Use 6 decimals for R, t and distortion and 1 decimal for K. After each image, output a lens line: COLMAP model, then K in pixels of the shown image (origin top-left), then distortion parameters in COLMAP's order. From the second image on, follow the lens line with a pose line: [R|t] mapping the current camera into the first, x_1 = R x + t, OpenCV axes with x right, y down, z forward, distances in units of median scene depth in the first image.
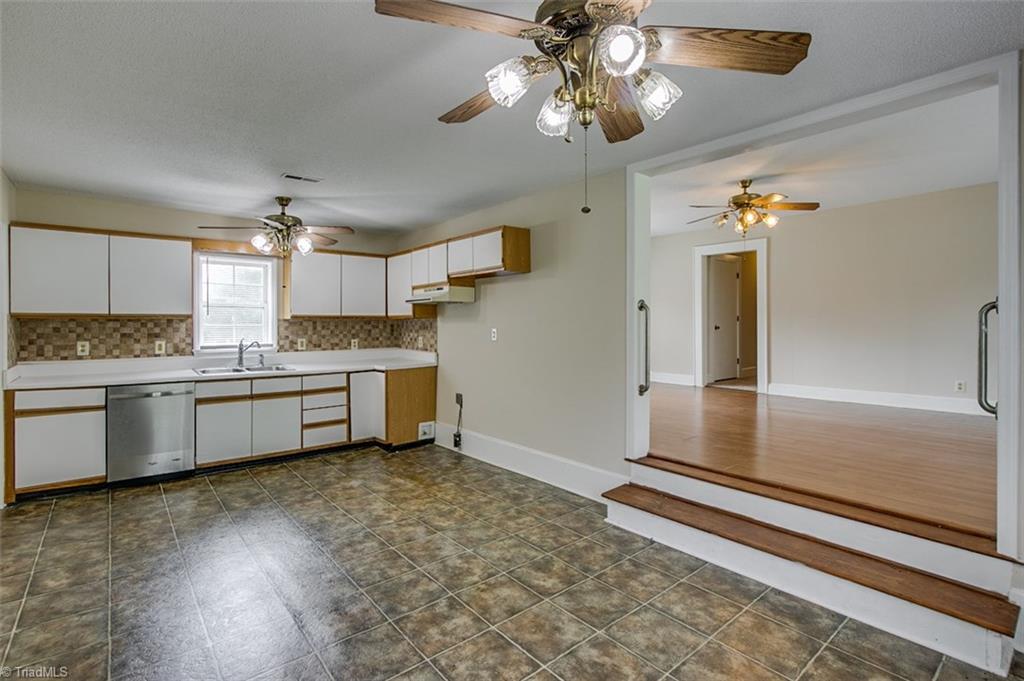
lens RADIAL K [[482.2, 0, 506.0], [0, 482.2, 324.2], [0, 0, 1]] dist [-0.017773, 0.006981]
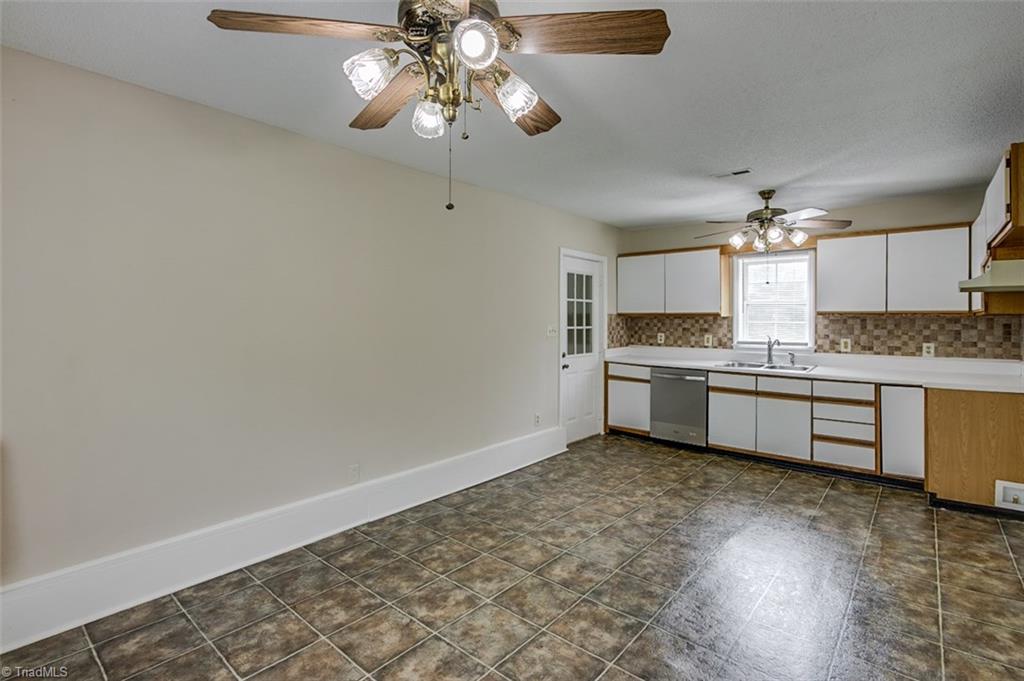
lens RADIAL K [[481.8, 0, 513.7], [0, 481.8, 326.5], [0, 0, 1]] dist [-0.008937, 0.000893]
pose [[0.179511, 0.018643, -0.983579, 0.352406], [-0.005451, 0.999824, 0.017956, -0.004872], [0.983741, 0.002138, 0.179581, 0.289125]]
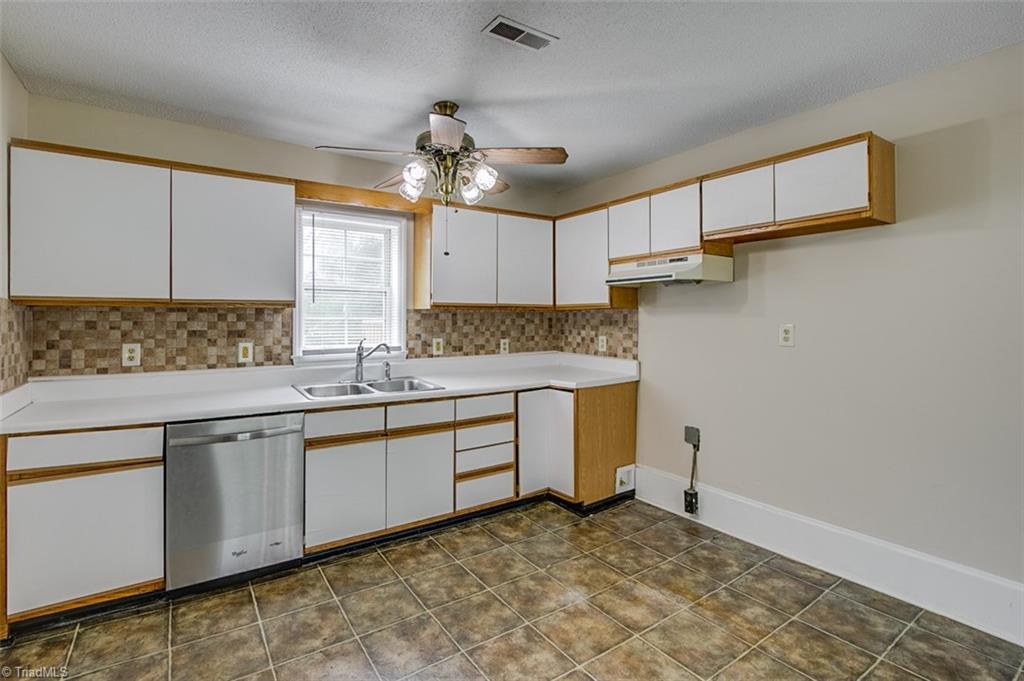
lens RADIAL K [[490.7, 0, 507.3], [0, 490.7, 313.1], [0, 0, 1]] dist [-0.003294, -0.000369]
pose [[0.995857, 0.000612, -0.090935, -0.295184], [-0.001683, 0.999930, -0.011705, 0.002526], [0.090921, 0.011809, 0.995788, 0.354955]]
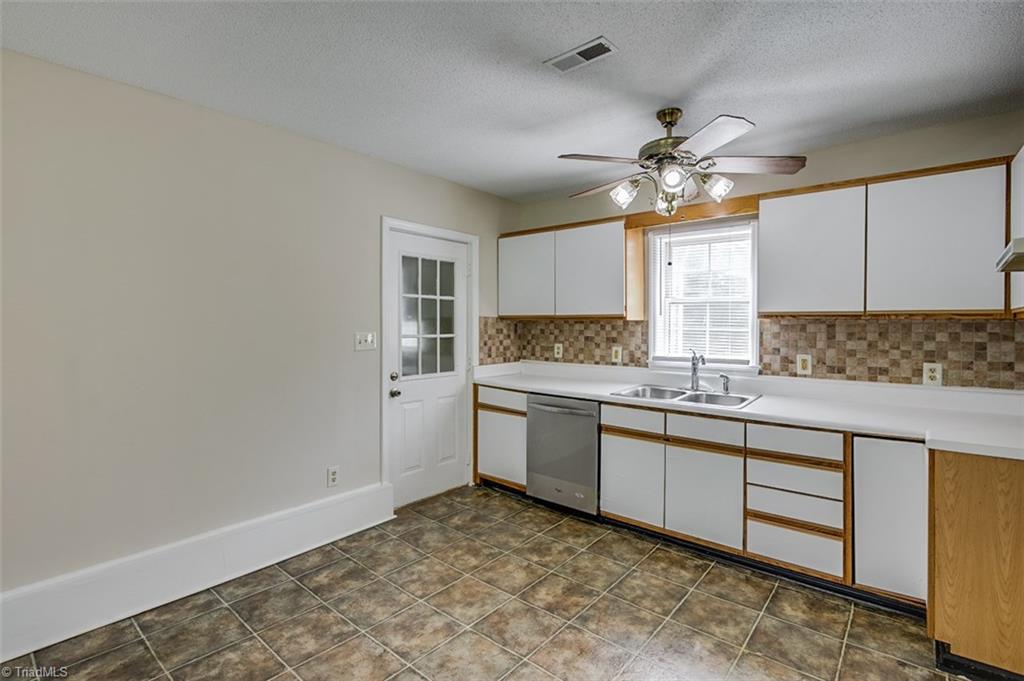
lens RADIAL K [[490.8, 0, 512.5], [0, 490.8, 325.5], [0, 0, 1]] dist [0.001001, 0.000254]
pose [[0.183104, 0.002148, -0.983091, 0.084589], [-0.010052, 0.999949, 0.000312, -0.000769], [0.983042, 0.009825, 0.183116, 0.626697]]
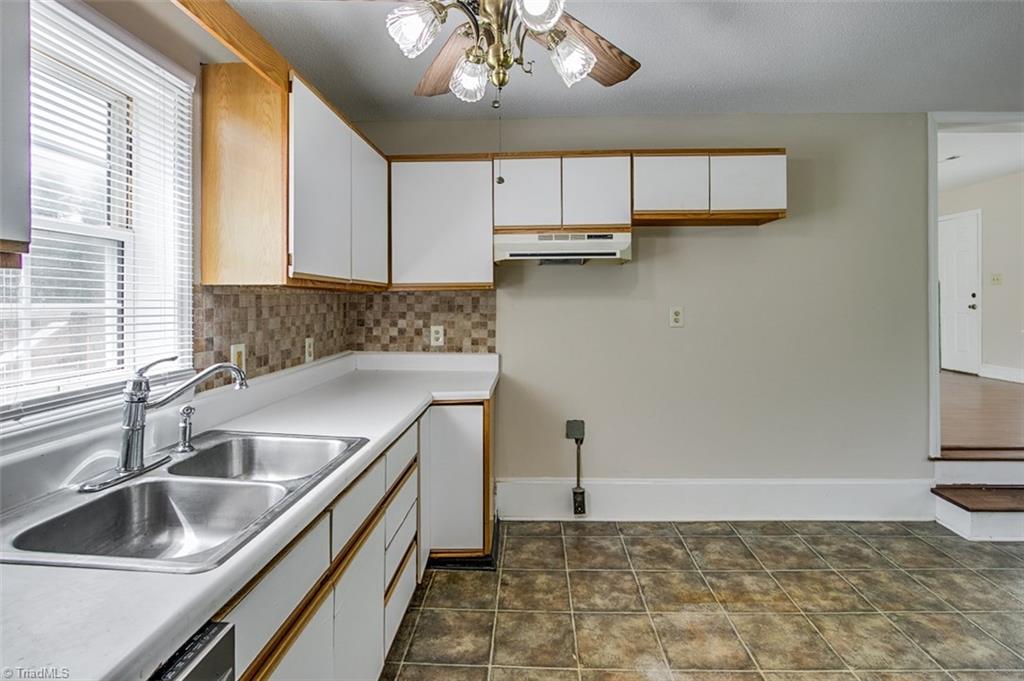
lens RADIAL K [[497.9, 0, 515.9], [0, 497.9, 301.9], [0, 0, 1]] dist [-0.003294, -0.000432]
pose [[0.656900, -0.002830, 0.753972, -0.627436], [0.006333, 0.999978, -0.001763, 0.002036], [-0.753951, 0.005933, 0.656904, 0.693549]]
